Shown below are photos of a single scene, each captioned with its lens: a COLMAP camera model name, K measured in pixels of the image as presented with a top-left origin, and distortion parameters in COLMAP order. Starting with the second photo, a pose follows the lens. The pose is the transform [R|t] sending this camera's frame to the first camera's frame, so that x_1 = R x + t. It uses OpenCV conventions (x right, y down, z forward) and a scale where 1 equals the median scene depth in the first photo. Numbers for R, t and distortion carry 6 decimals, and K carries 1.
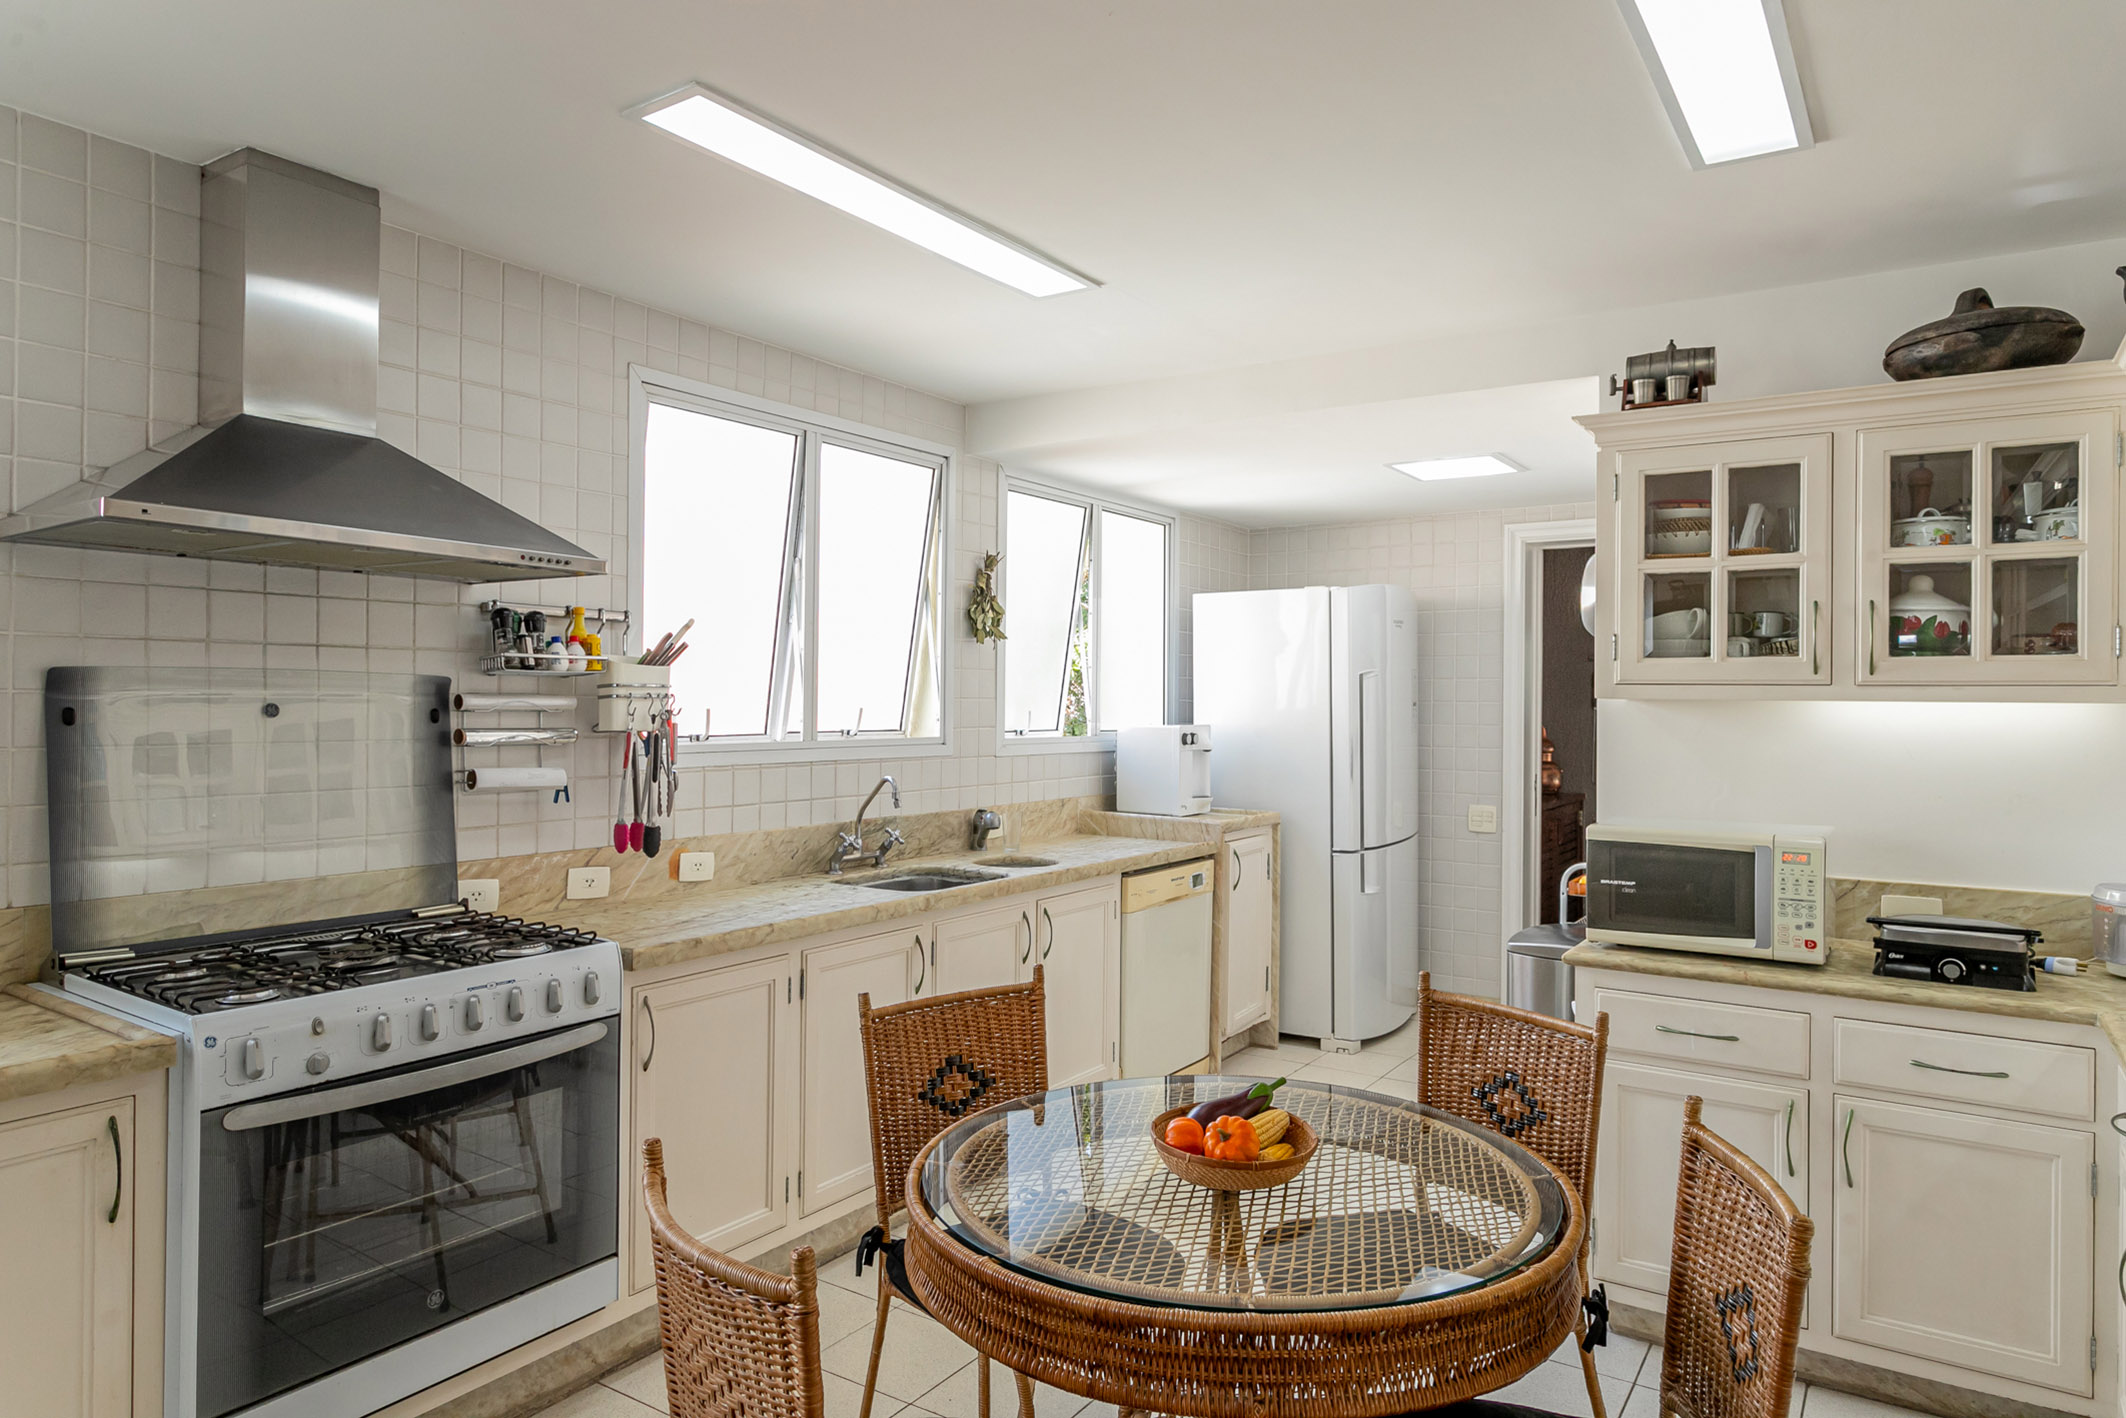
lens RADIAL K [[1313.5, 0, 1061.7], [0, 1313.5, 703.1], [0, 0, 1]] dist [-0.002253, -0.000461]
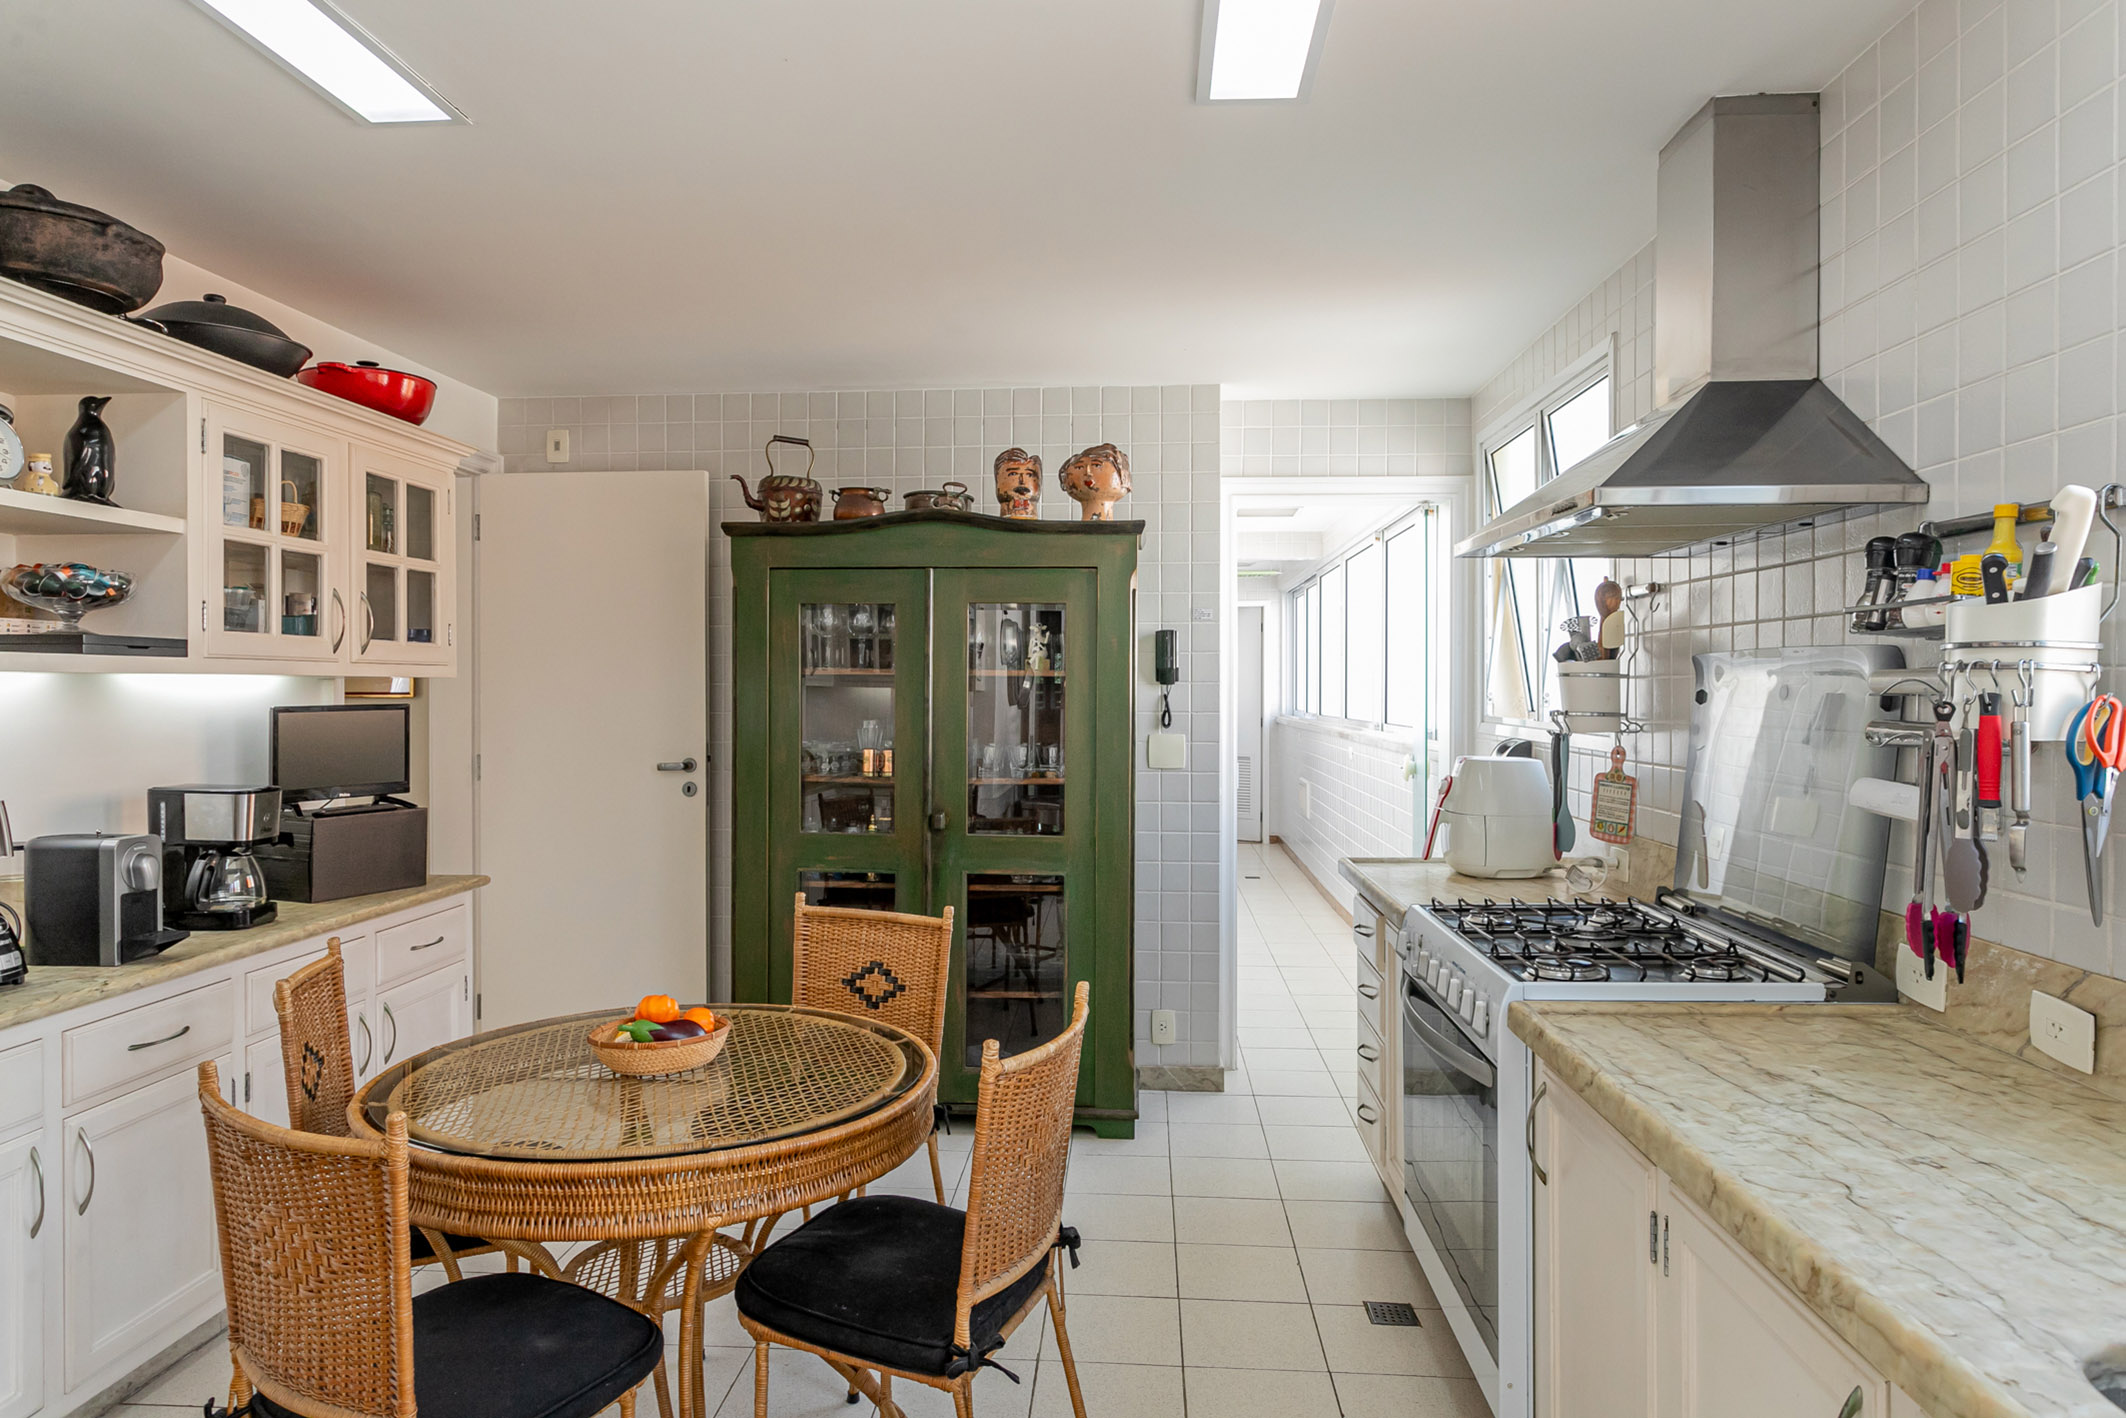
lens RADIAL K [[1313.5, 0, 1062.0], [0, 1313.5, 698.5], [0, 0, 1]] dist [-0.002253, -0.000461]
pose [[-0.505997, -0.022763, 0.862235, -0.730985], [-0.008604, 0.999735, 0.021344, -0.008746], [-0.862492, 0.003381, -0.506059, 1.004591]]
